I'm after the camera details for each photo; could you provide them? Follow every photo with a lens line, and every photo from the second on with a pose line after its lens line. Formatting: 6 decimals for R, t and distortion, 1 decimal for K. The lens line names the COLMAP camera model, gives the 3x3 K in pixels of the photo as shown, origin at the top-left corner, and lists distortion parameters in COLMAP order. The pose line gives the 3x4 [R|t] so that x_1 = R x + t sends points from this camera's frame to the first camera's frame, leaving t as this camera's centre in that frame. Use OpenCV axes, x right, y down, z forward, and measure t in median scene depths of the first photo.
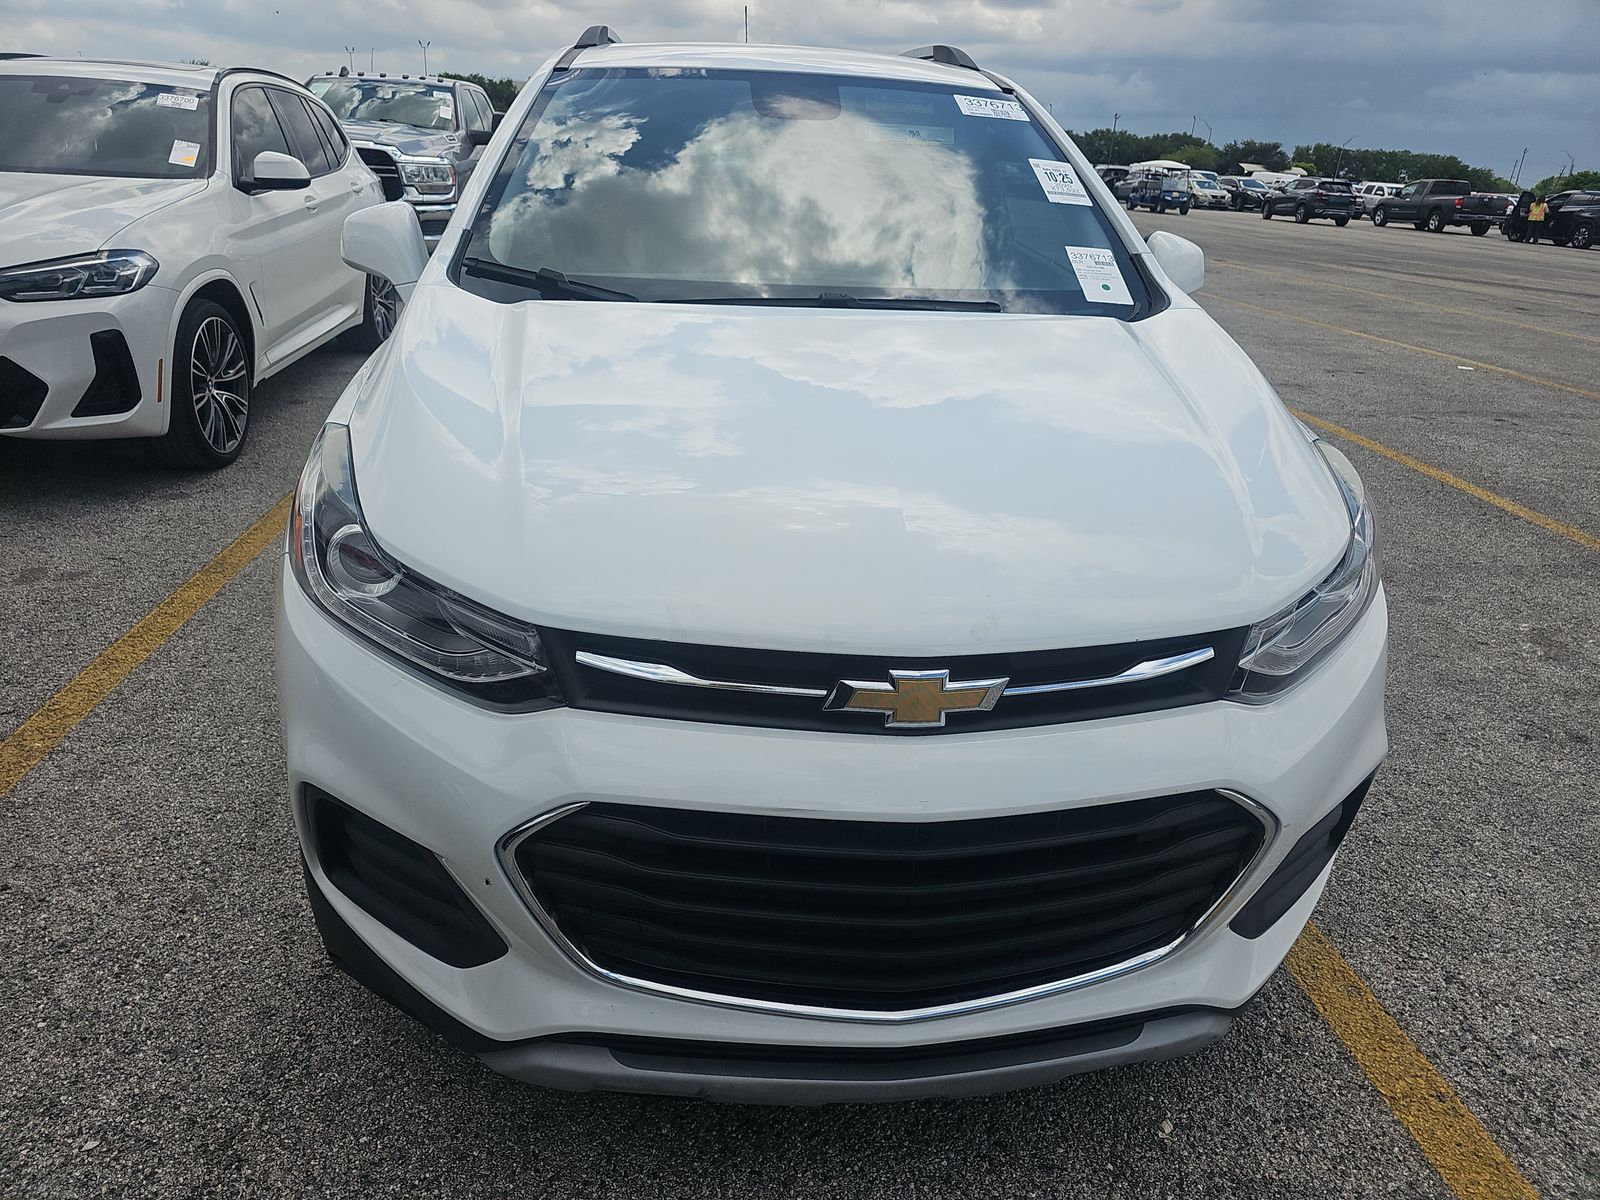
lens RADIAL K [[1079.8, 0, 800.0], [0, 1079.8, 600.0], [0, 0, 1]] dist [0.057930, -0.059658]
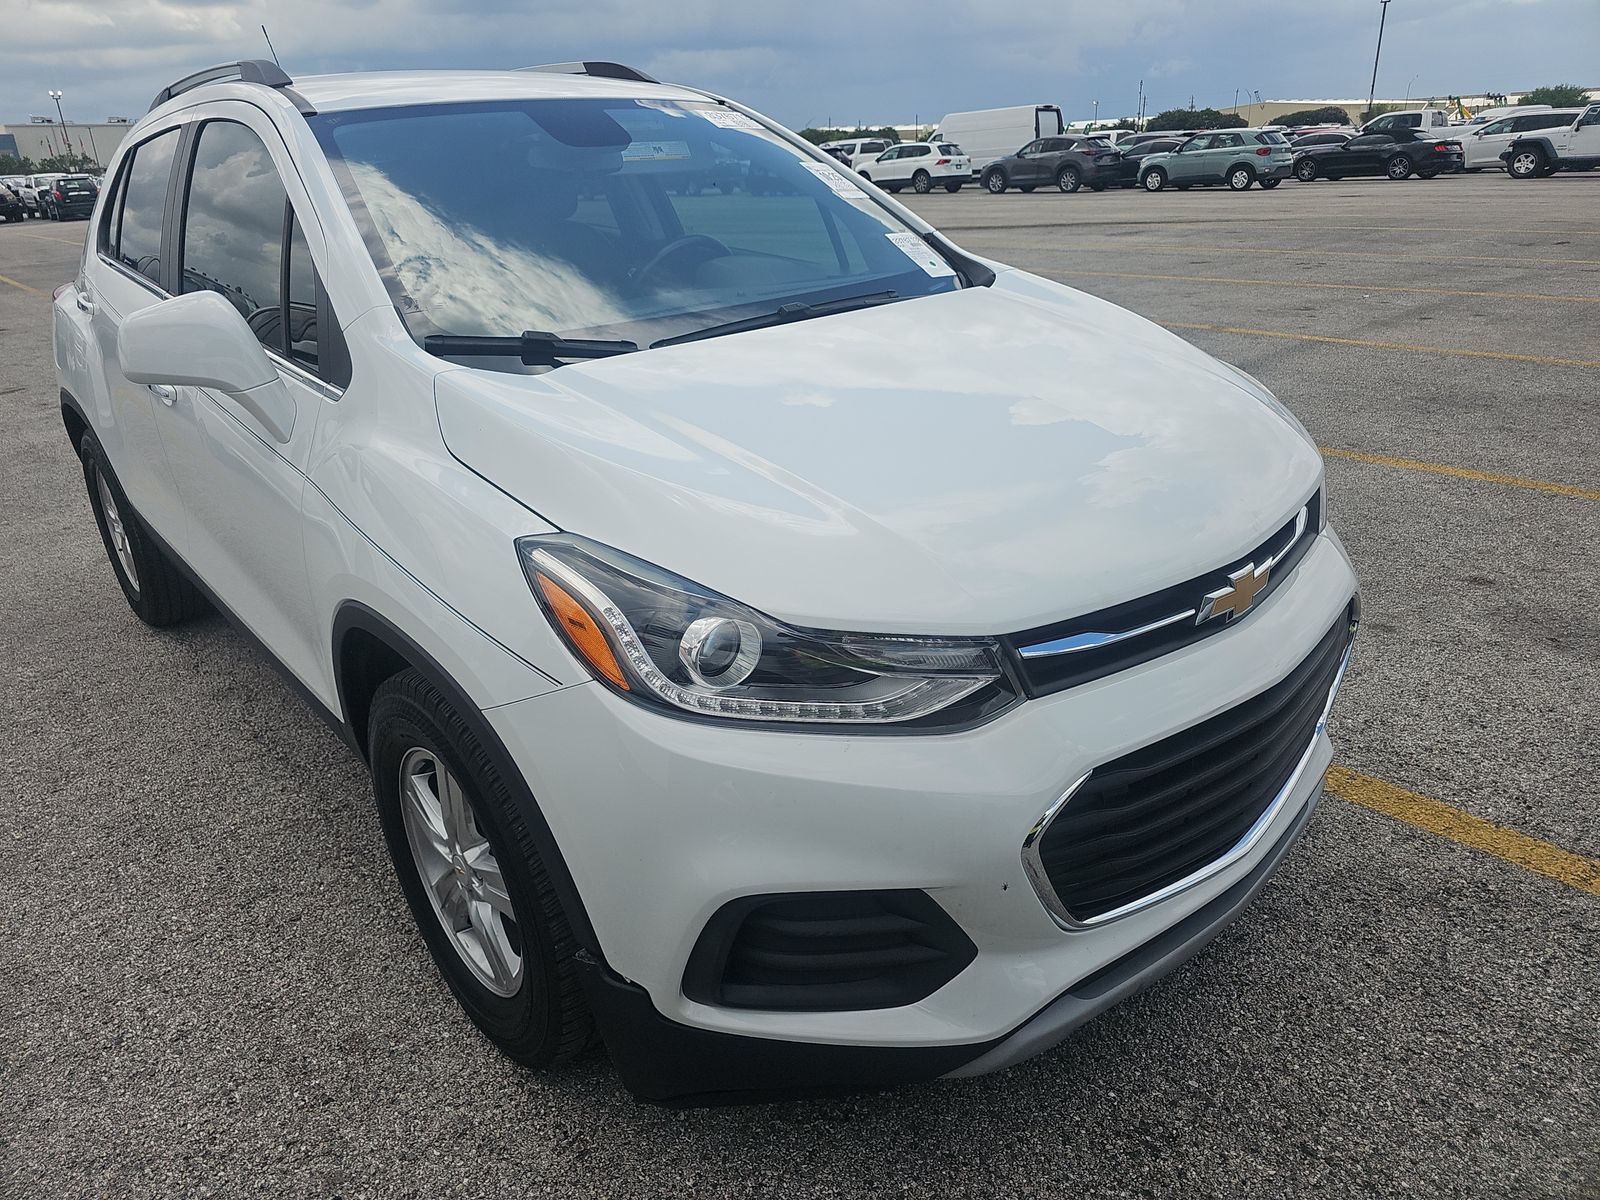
lens RADIAL K [[1066.5, 0, 798.8], [0, 1066.5, 590.2], [0, 0, 1]] dist [0.056738, -0.045998]
pose [[0.807593, -0.301809, 0.506661, -0.709438], [0.300663, 0.949797, 0.086535, -0.130526], [-0.507342, 0.082449, 0.857791, 0.150682]]
